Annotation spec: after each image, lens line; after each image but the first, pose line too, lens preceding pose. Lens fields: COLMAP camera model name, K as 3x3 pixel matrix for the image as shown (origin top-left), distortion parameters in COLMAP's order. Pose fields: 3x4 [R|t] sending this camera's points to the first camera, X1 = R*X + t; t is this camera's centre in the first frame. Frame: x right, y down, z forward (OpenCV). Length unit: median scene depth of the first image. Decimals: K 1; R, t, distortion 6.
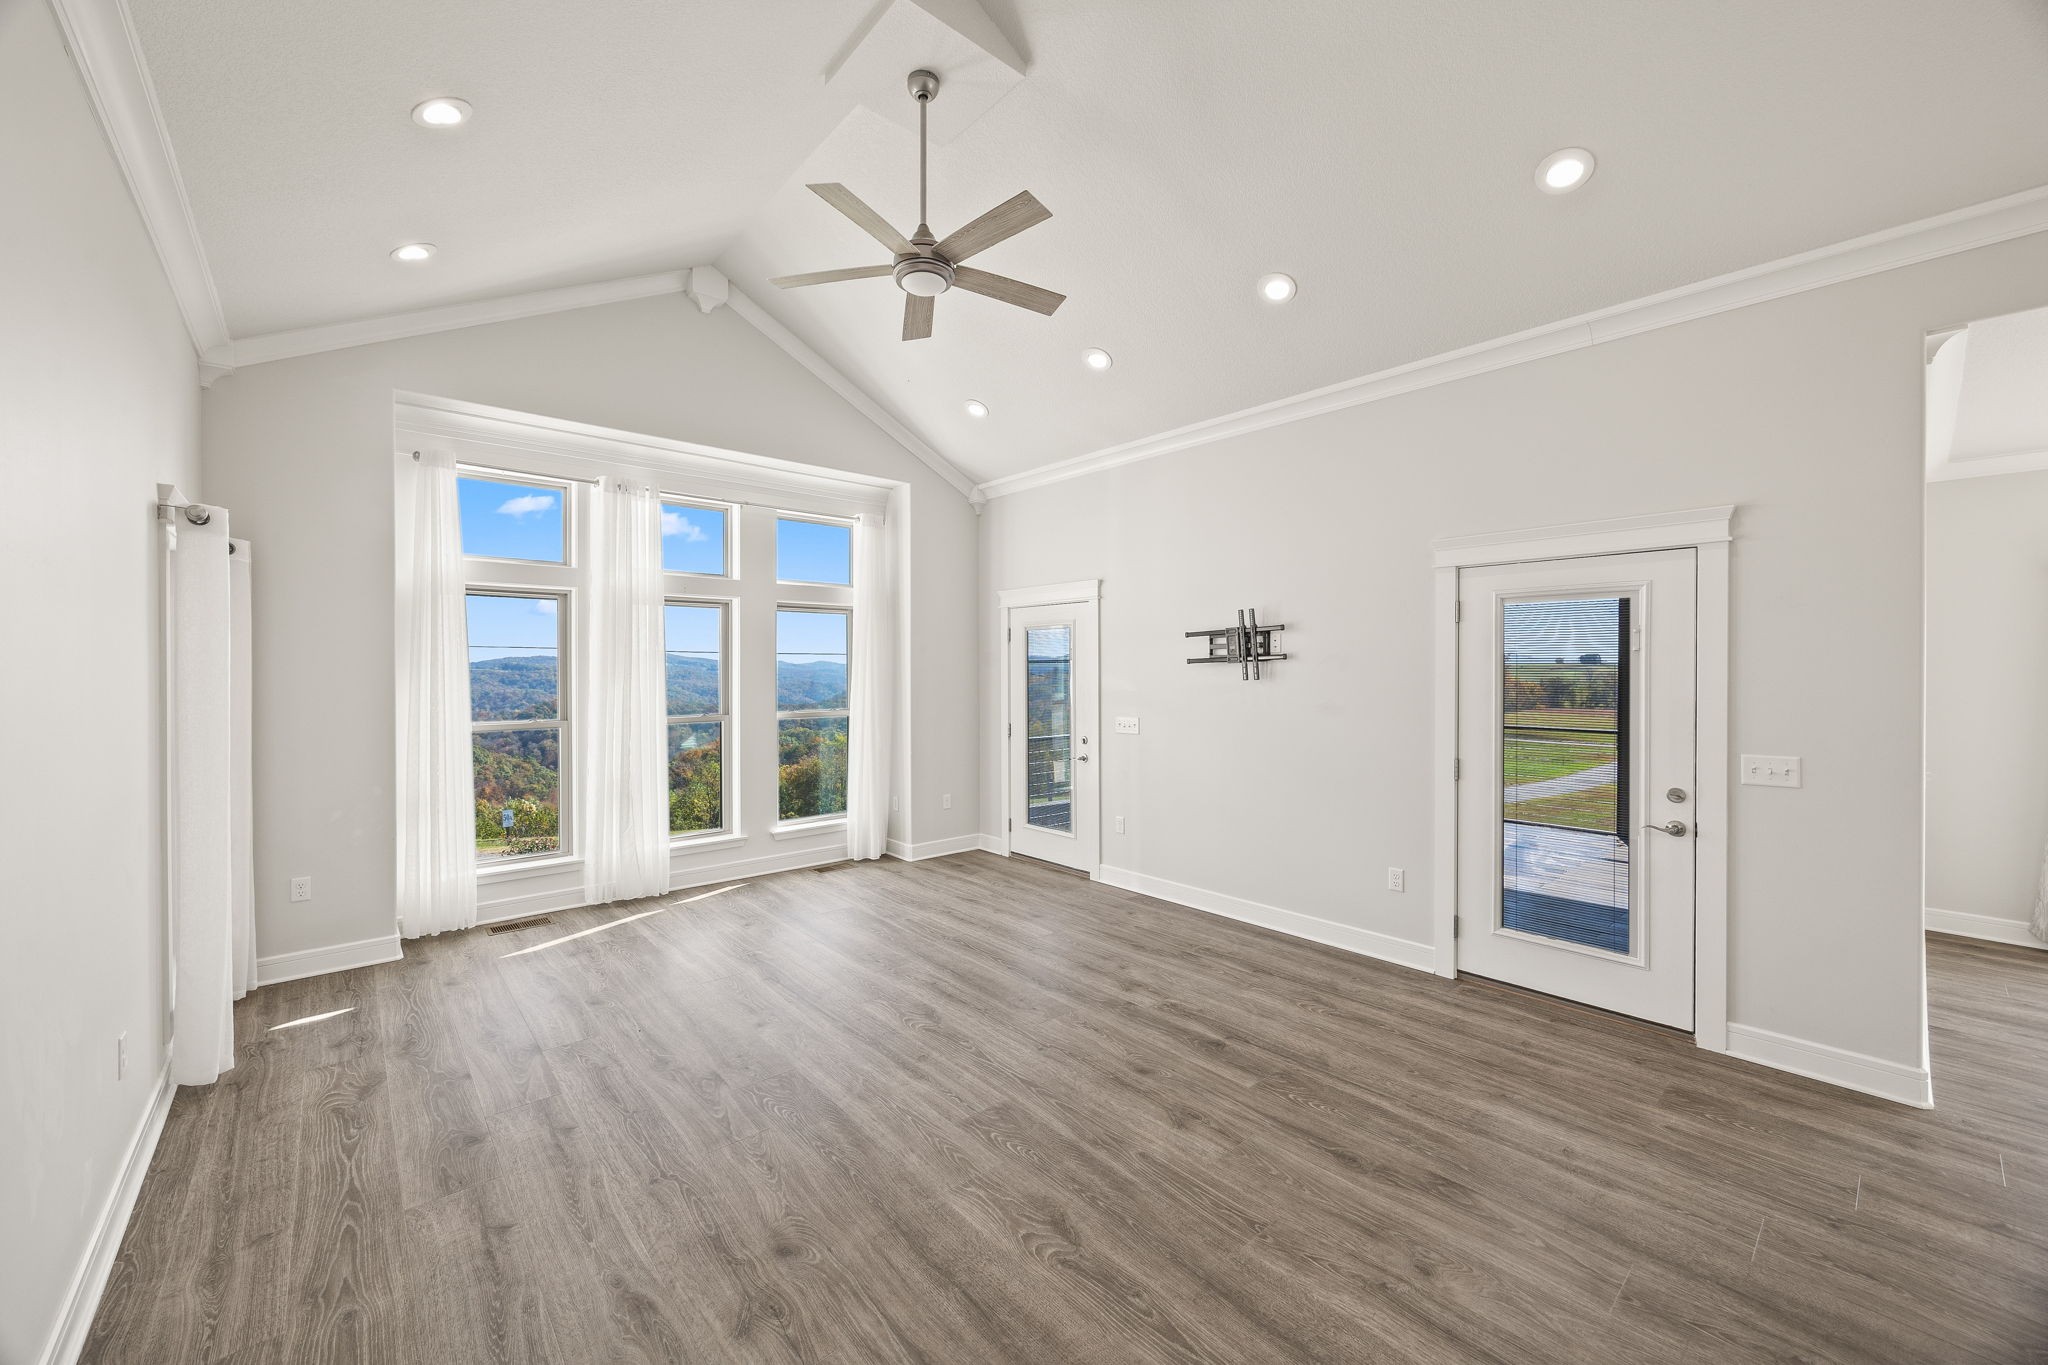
lens RADIAL K [[783.6, 0, 1027.2], [0, 783.6, 669.3], [0, 0, 1]] dist [-0.000984, 0.000066]
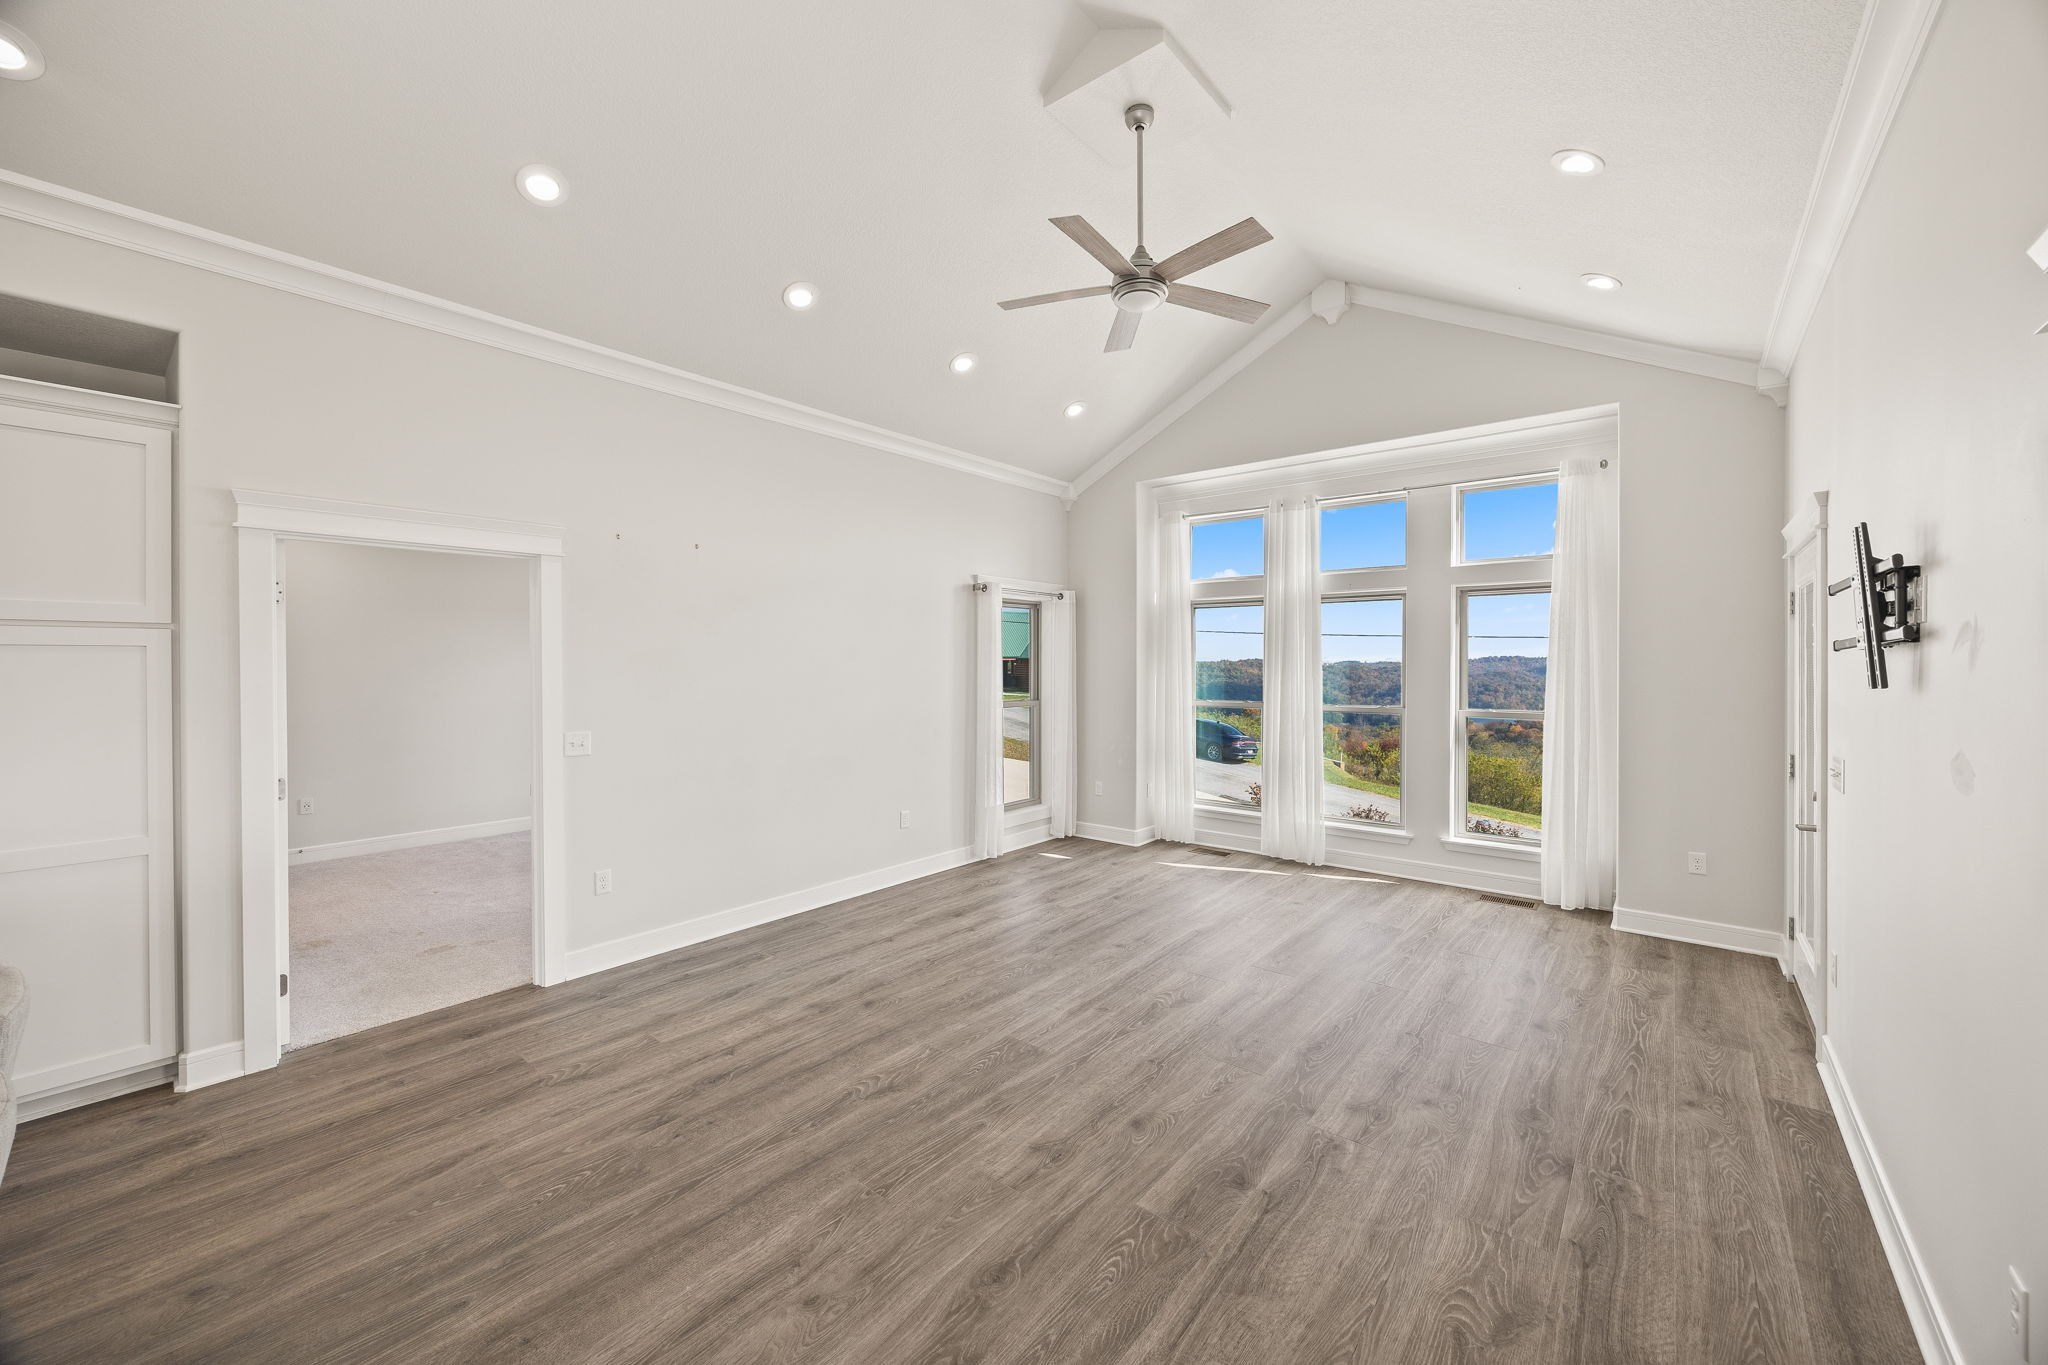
lens RADIAL K [[783.6, 0, 1027.2], [0, 783.6, 669.3], [0, 0, 1]] dist [-0.000984, 0.000066]
pose [[0.159229, 0.010751, -0.987183, 0.975919], [0.001221, 0.999938, 0.011087, -0.002783], [0.987241, -0.002971, 0.159206, 0.735682]]
